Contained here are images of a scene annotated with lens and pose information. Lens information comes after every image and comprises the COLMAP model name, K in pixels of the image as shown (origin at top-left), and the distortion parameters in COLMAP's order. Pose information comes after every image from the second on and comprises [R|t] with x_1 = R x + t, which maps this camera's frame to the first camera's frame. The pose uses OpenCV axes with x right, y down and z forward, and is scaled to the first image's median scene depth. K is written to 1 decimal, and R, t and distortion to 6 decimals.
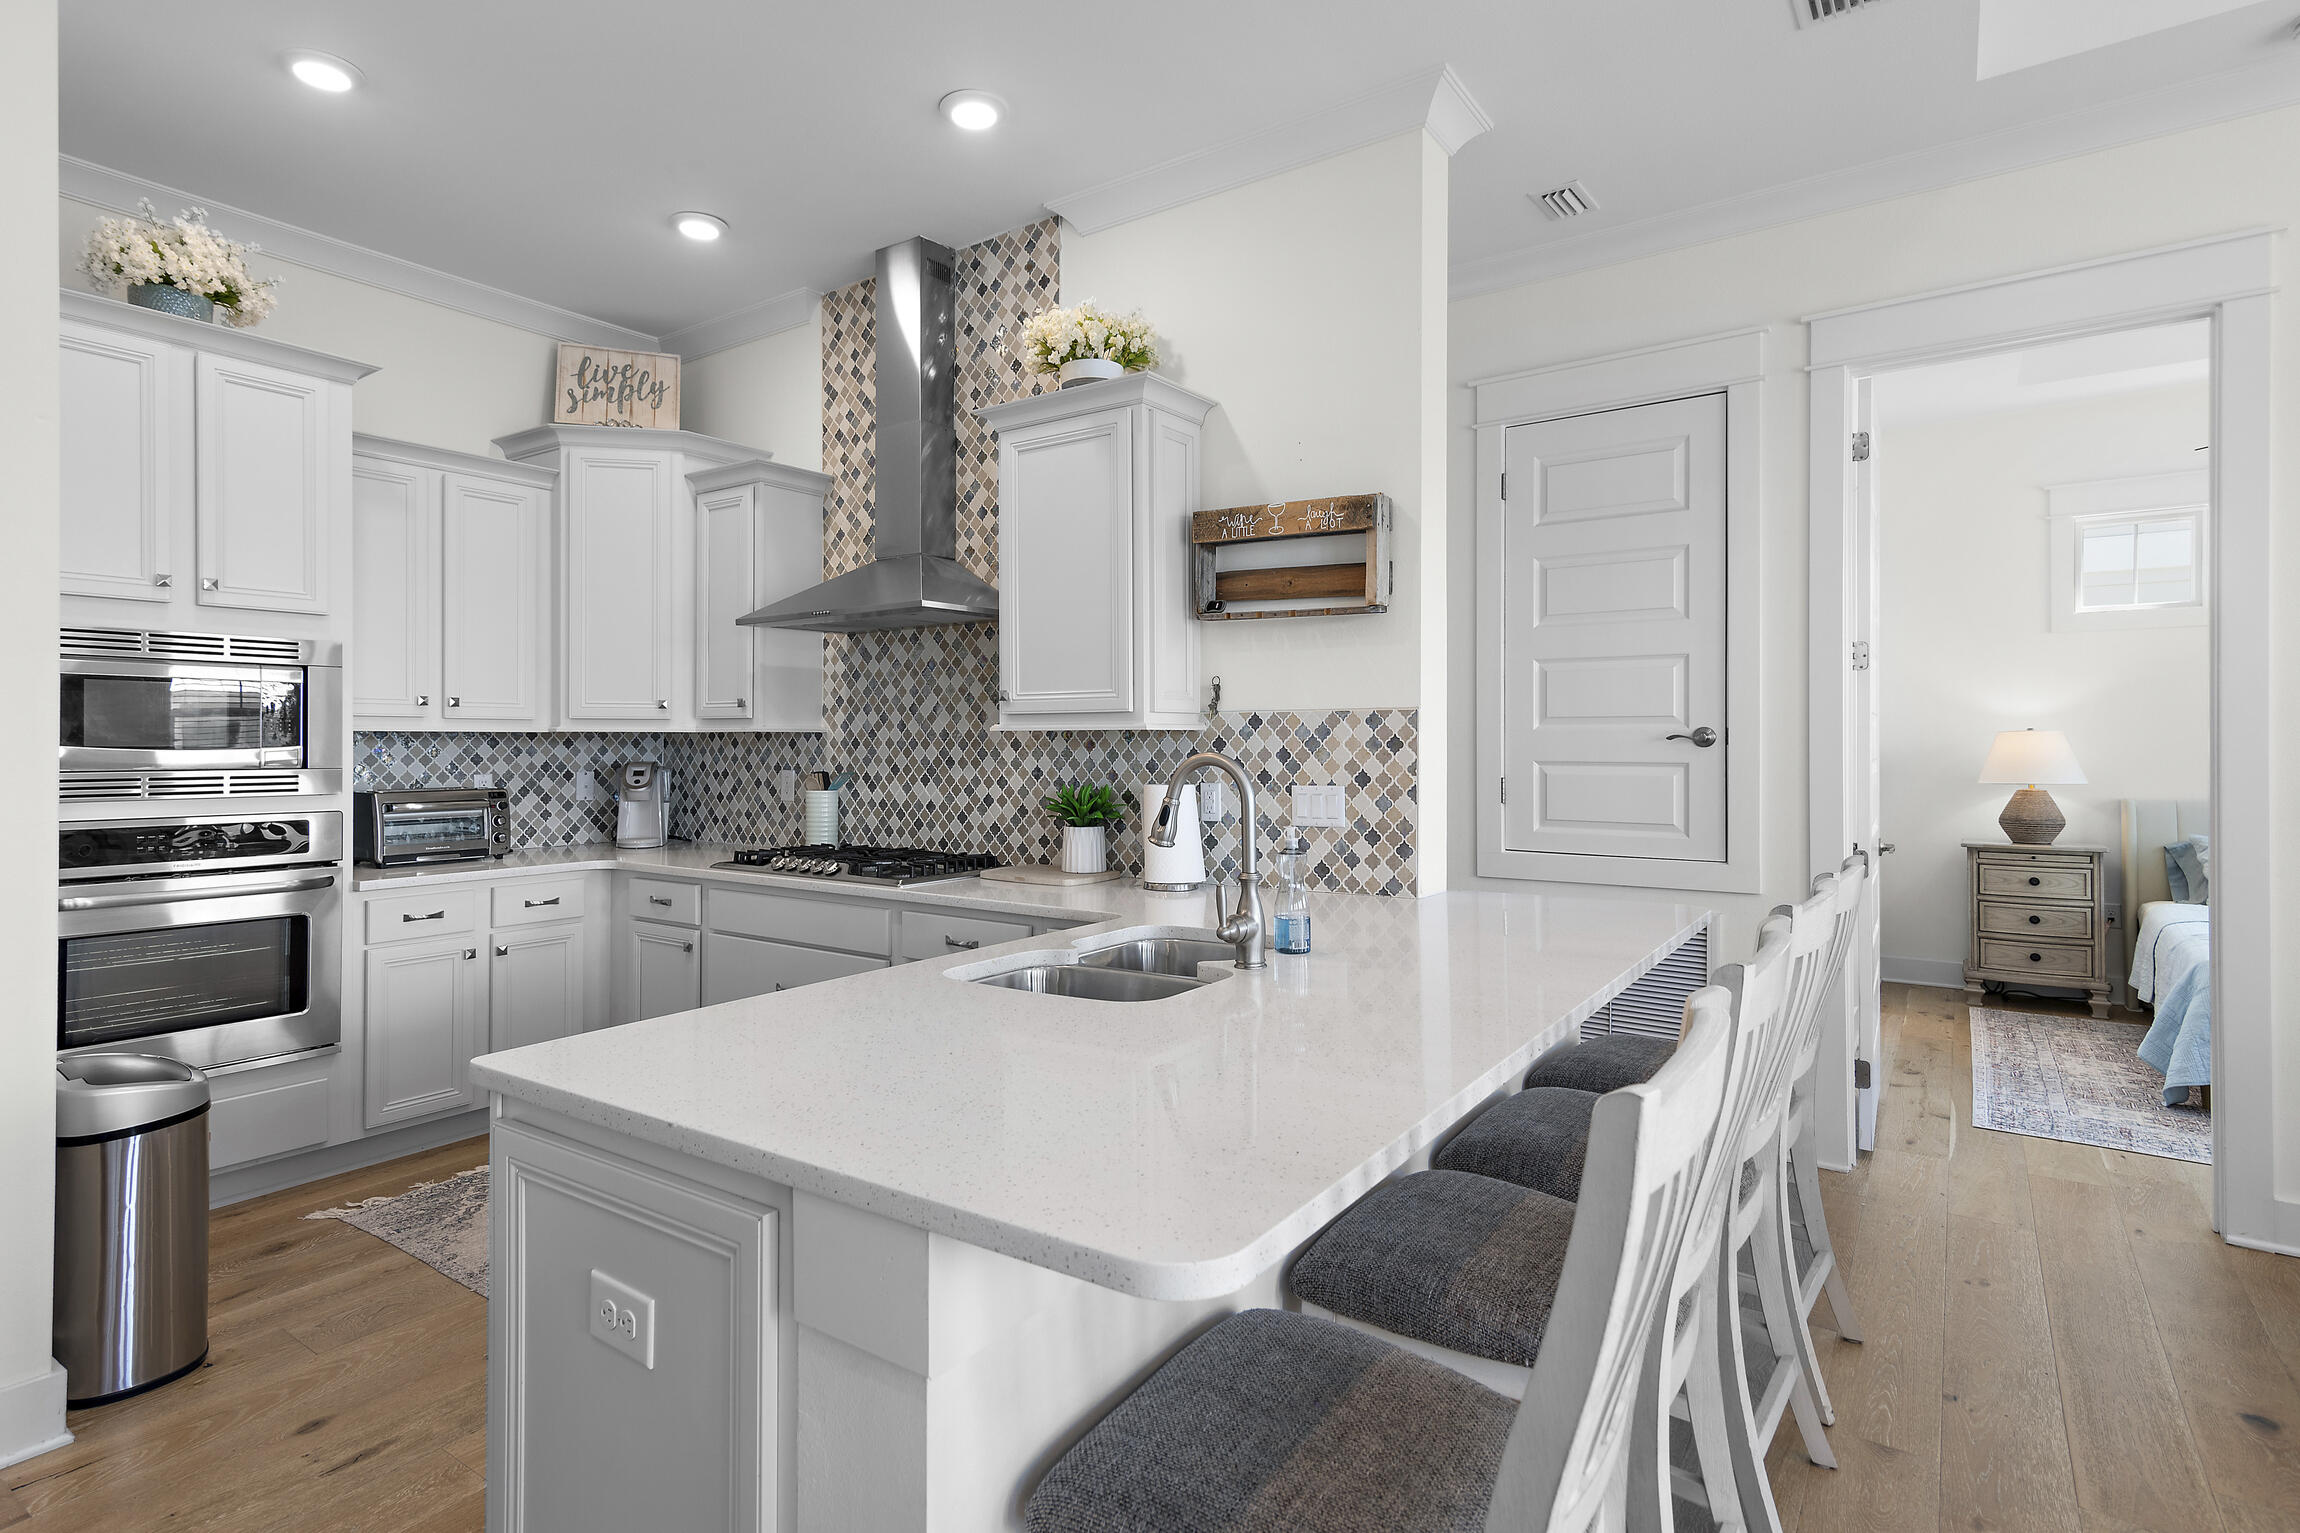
lens RADIAL K [[1166.0, 0, 1136.7], [0, 1166.0, 748.0], [0, 0, 1]] dist [0.003886, -0.000071]
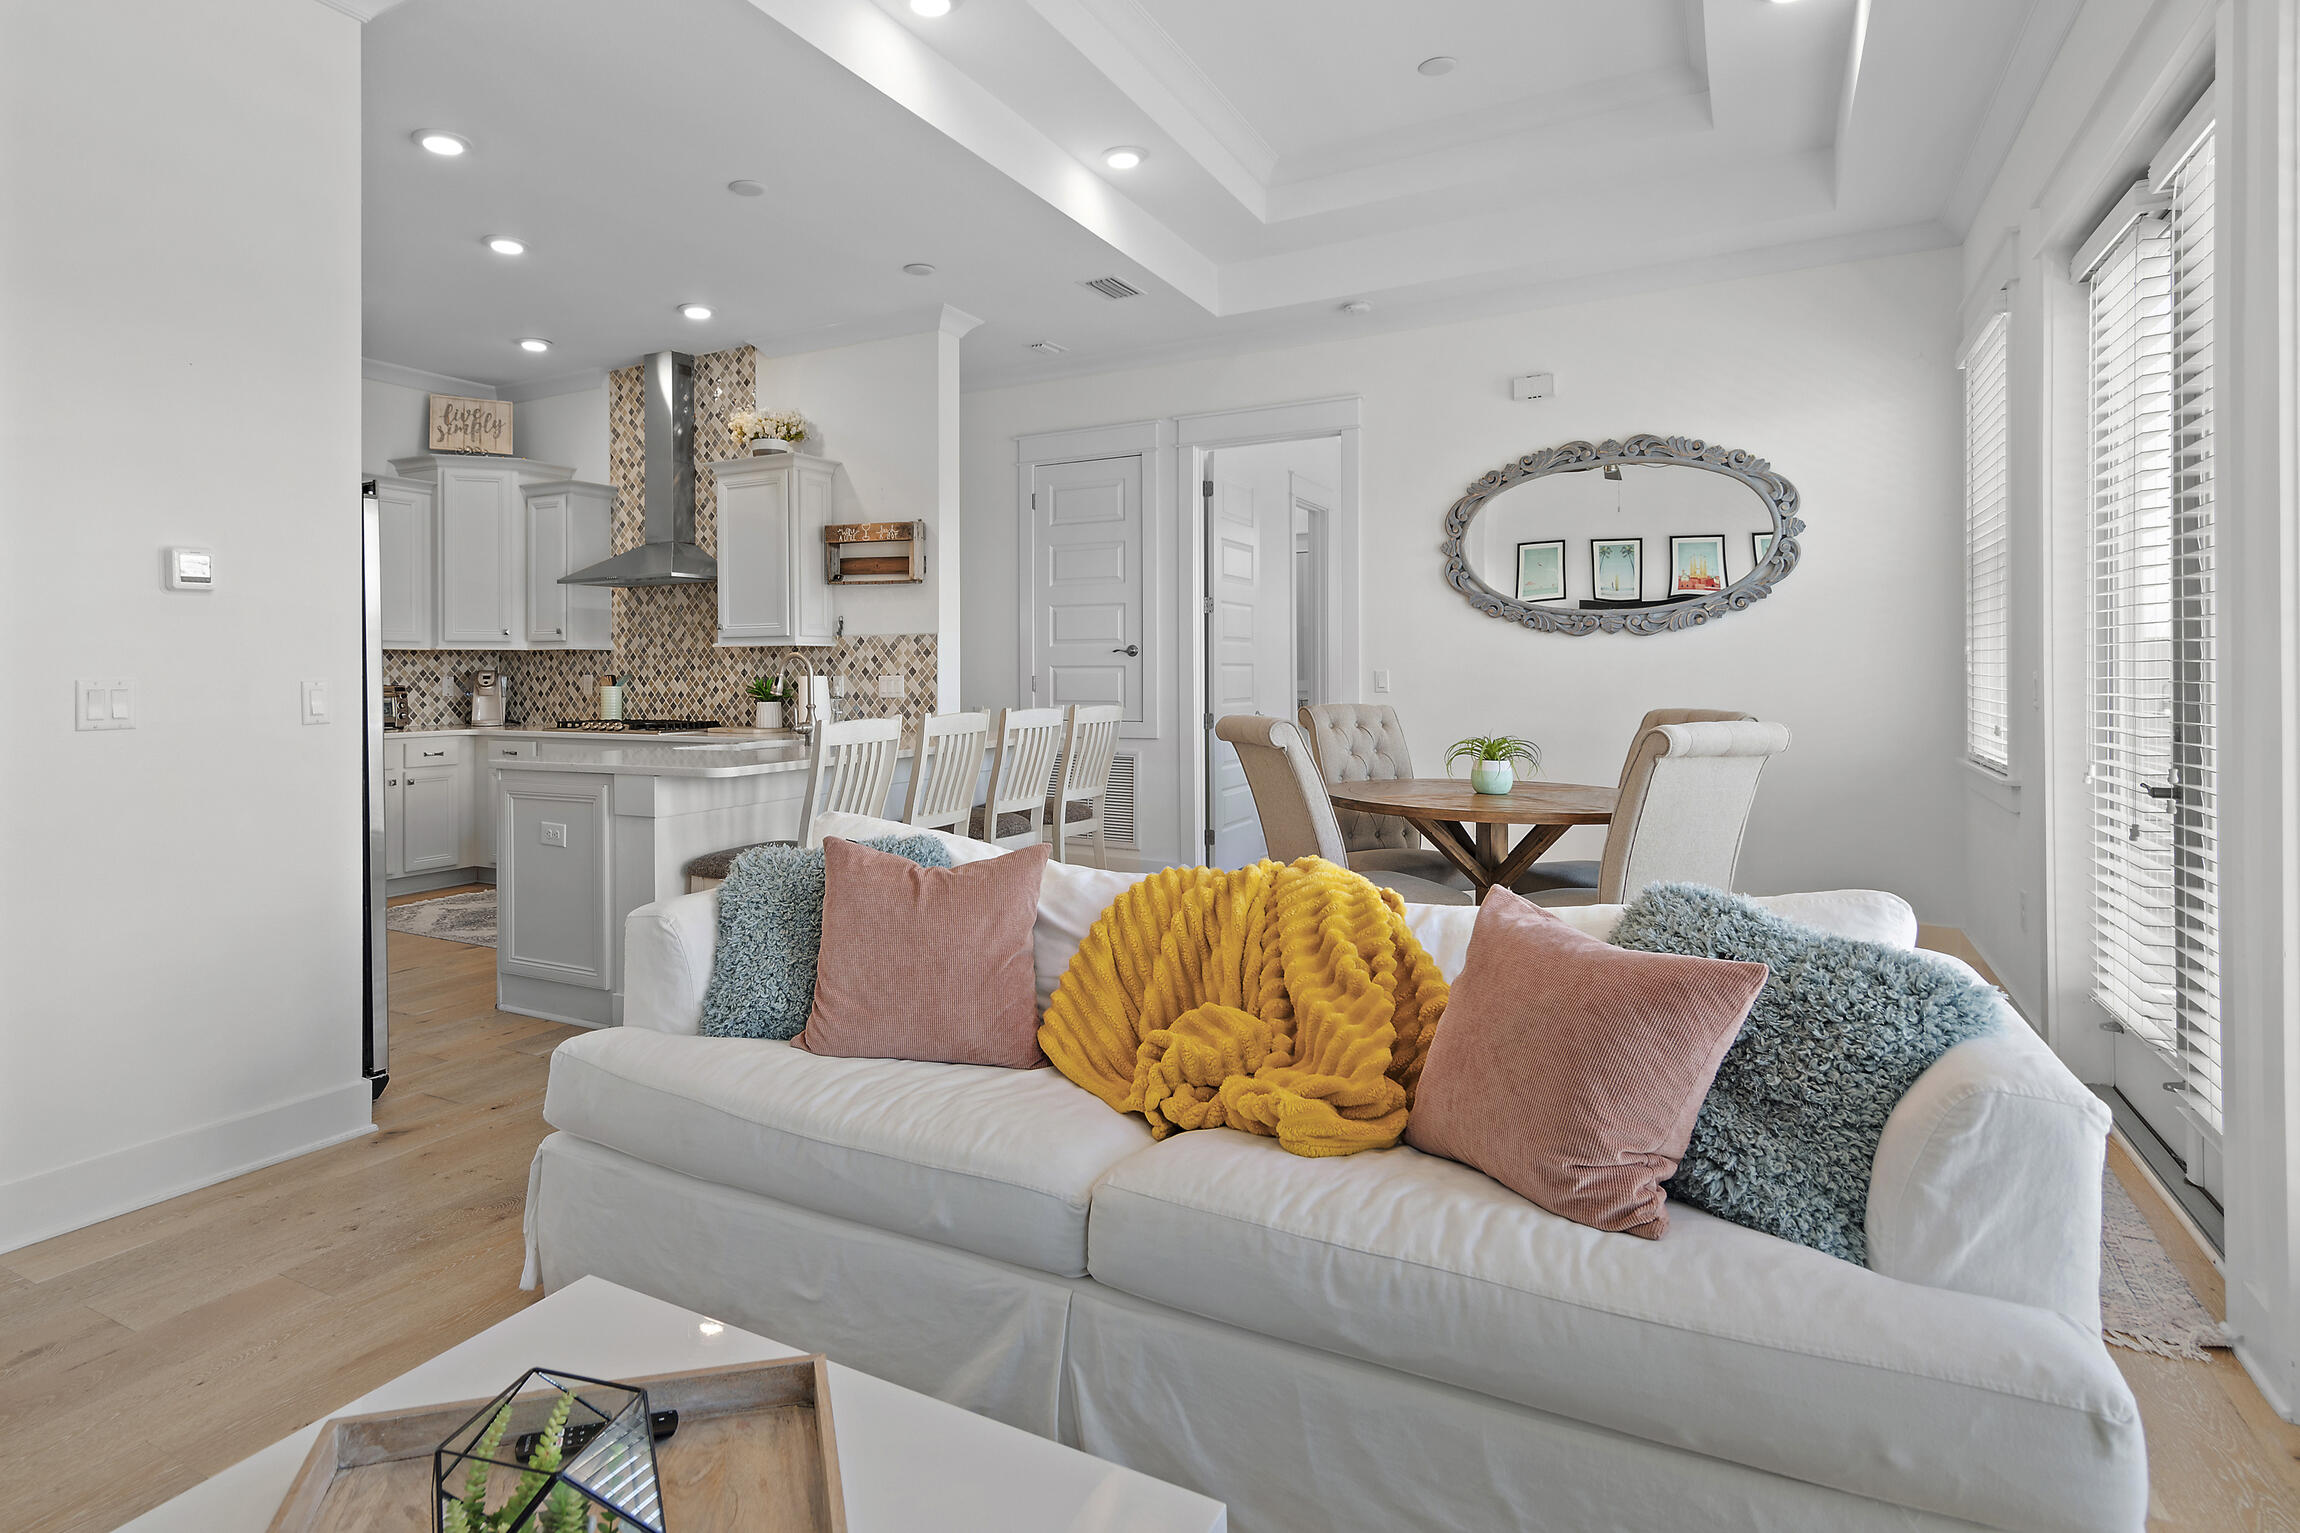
lens RADIAL K [[1131.3, 0, 1045.1], [0, 1131.3, 677.8], [0, 0, 1]] dist [-0.003300, 0.000052]
pose [[0.993708, -0.004335, 0.111915, 0.153594], [0.004133, 0.999989, 0.002032, 0.025719], [-0.111923, -0.001557, 0.993716, -0.631894]]
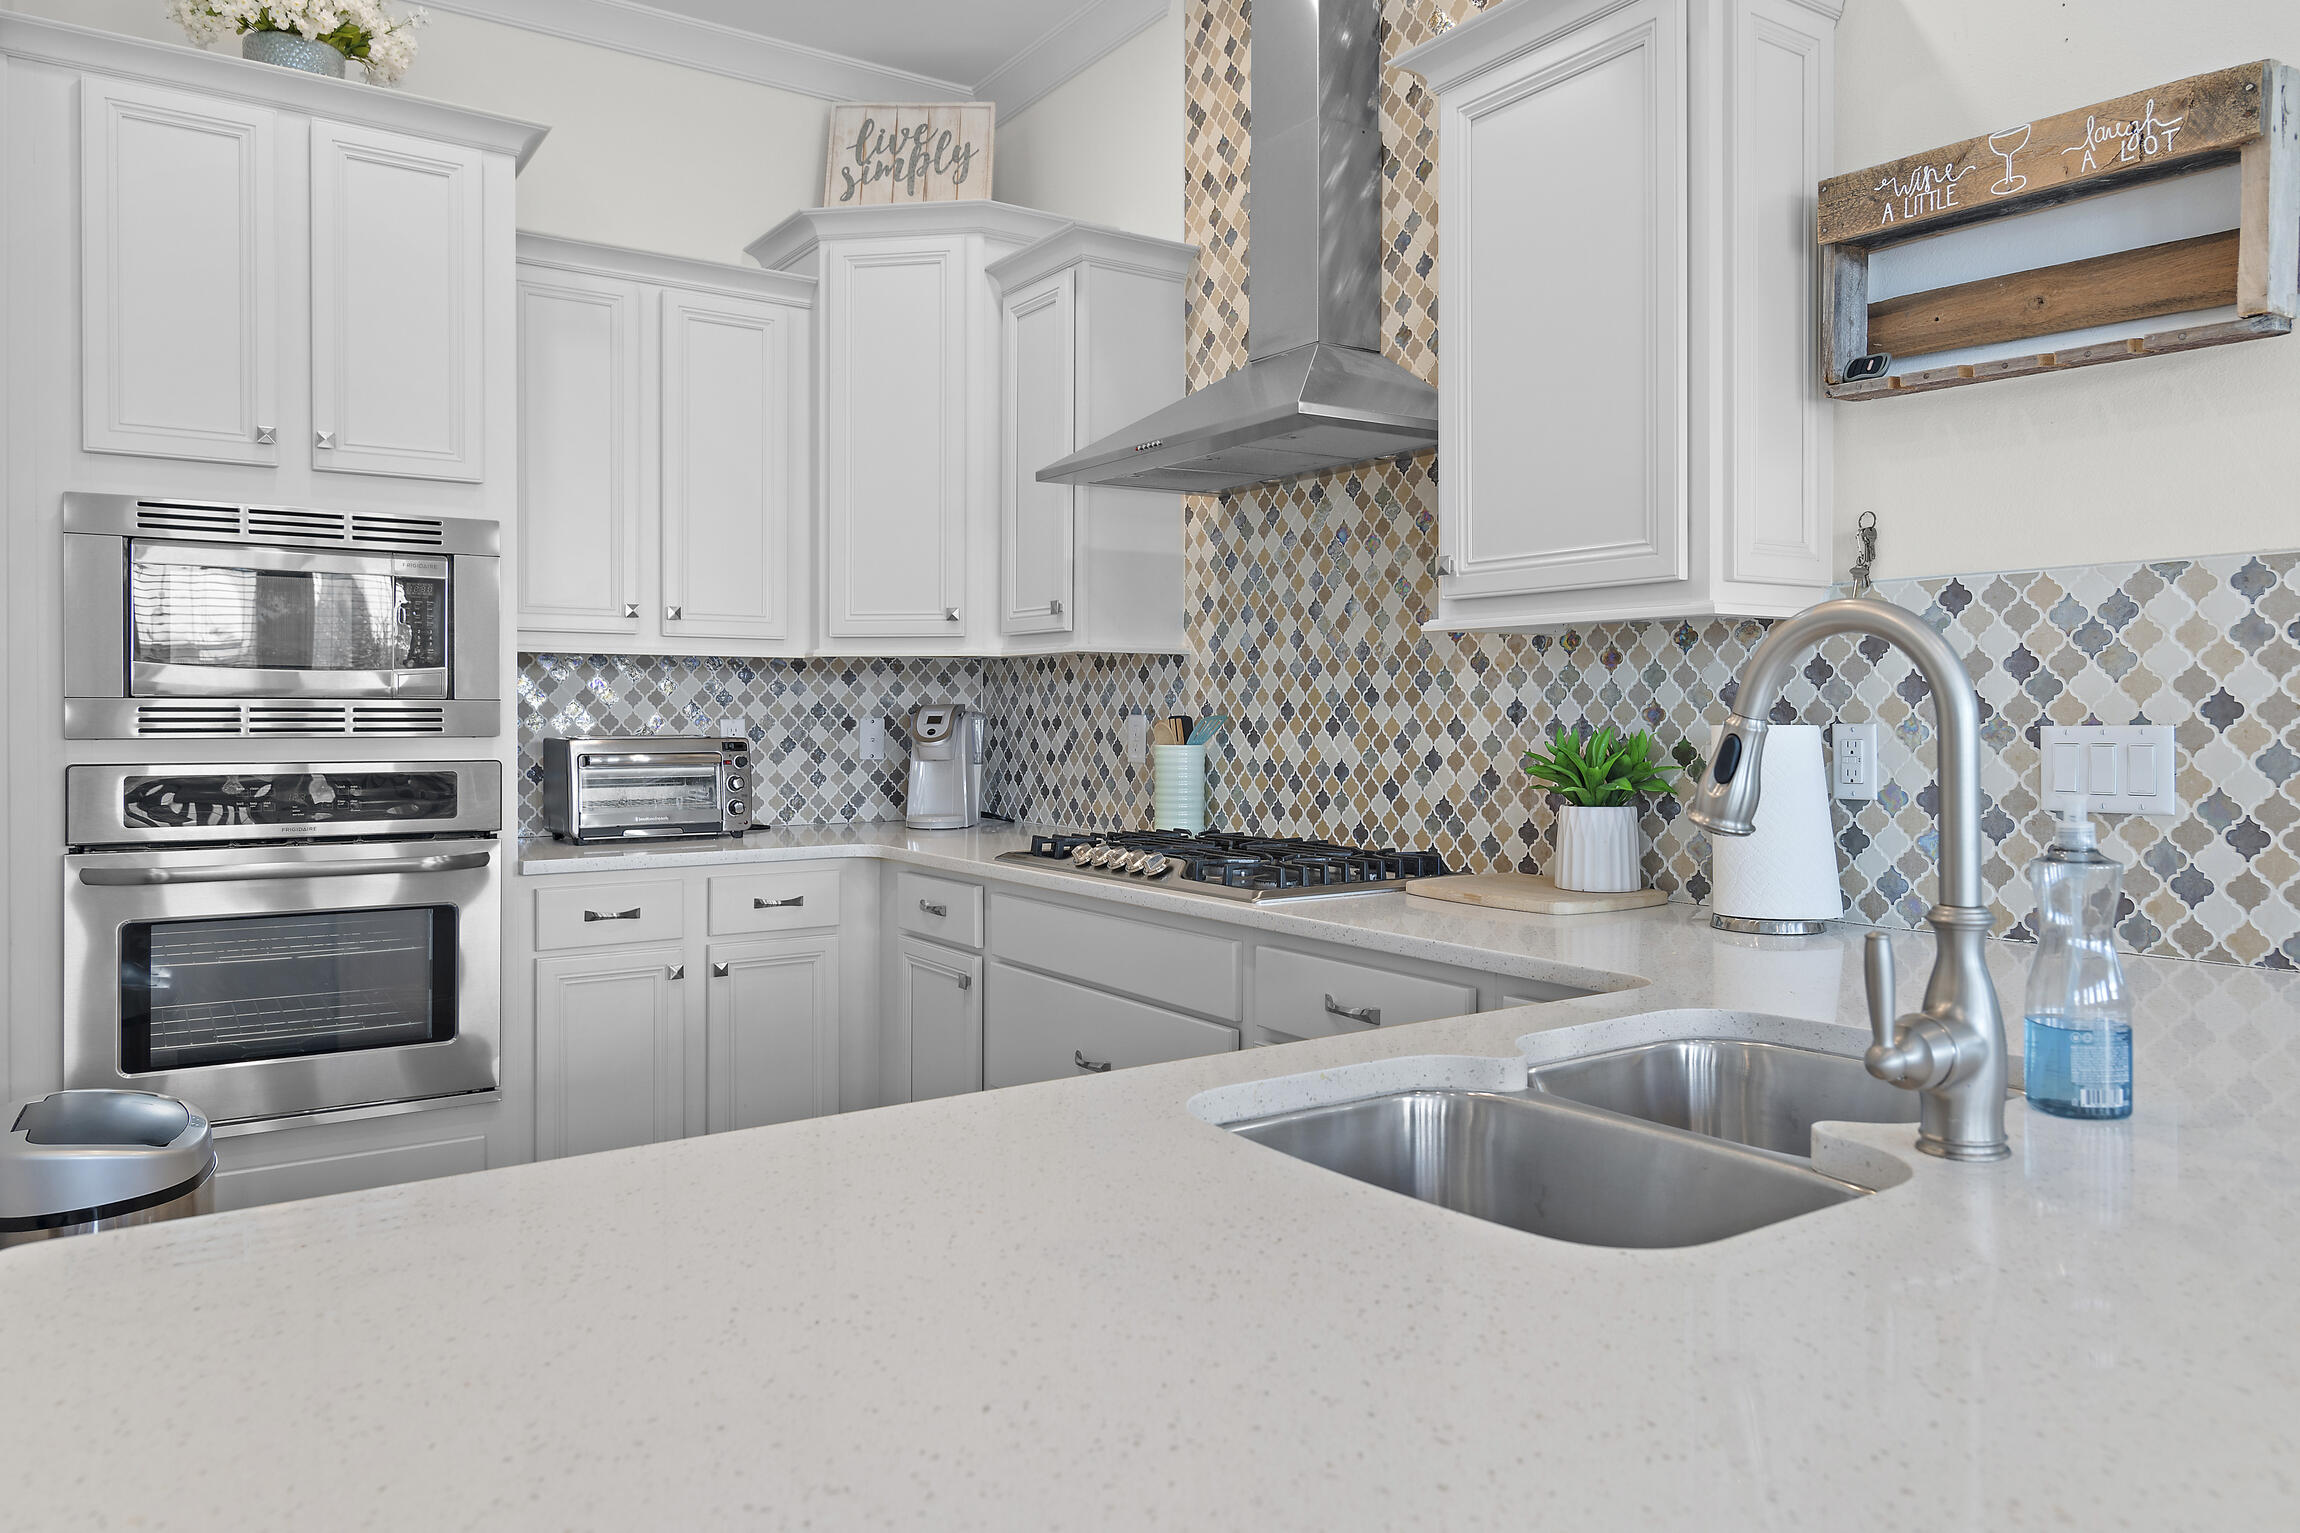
lens RADIAL K [[1568.7, 0, 1128.9], [0, 1568.7, 730.1], [0, 0, 1]] dist [0.000092, 0.001106]
pose [[0.931987, 0.003753, -0.362473, 0.014012], [-0.000727, 0.999964, 0.008482, 0.022666], [0.362491, -0.007641, 0.931956, 0.210675]]
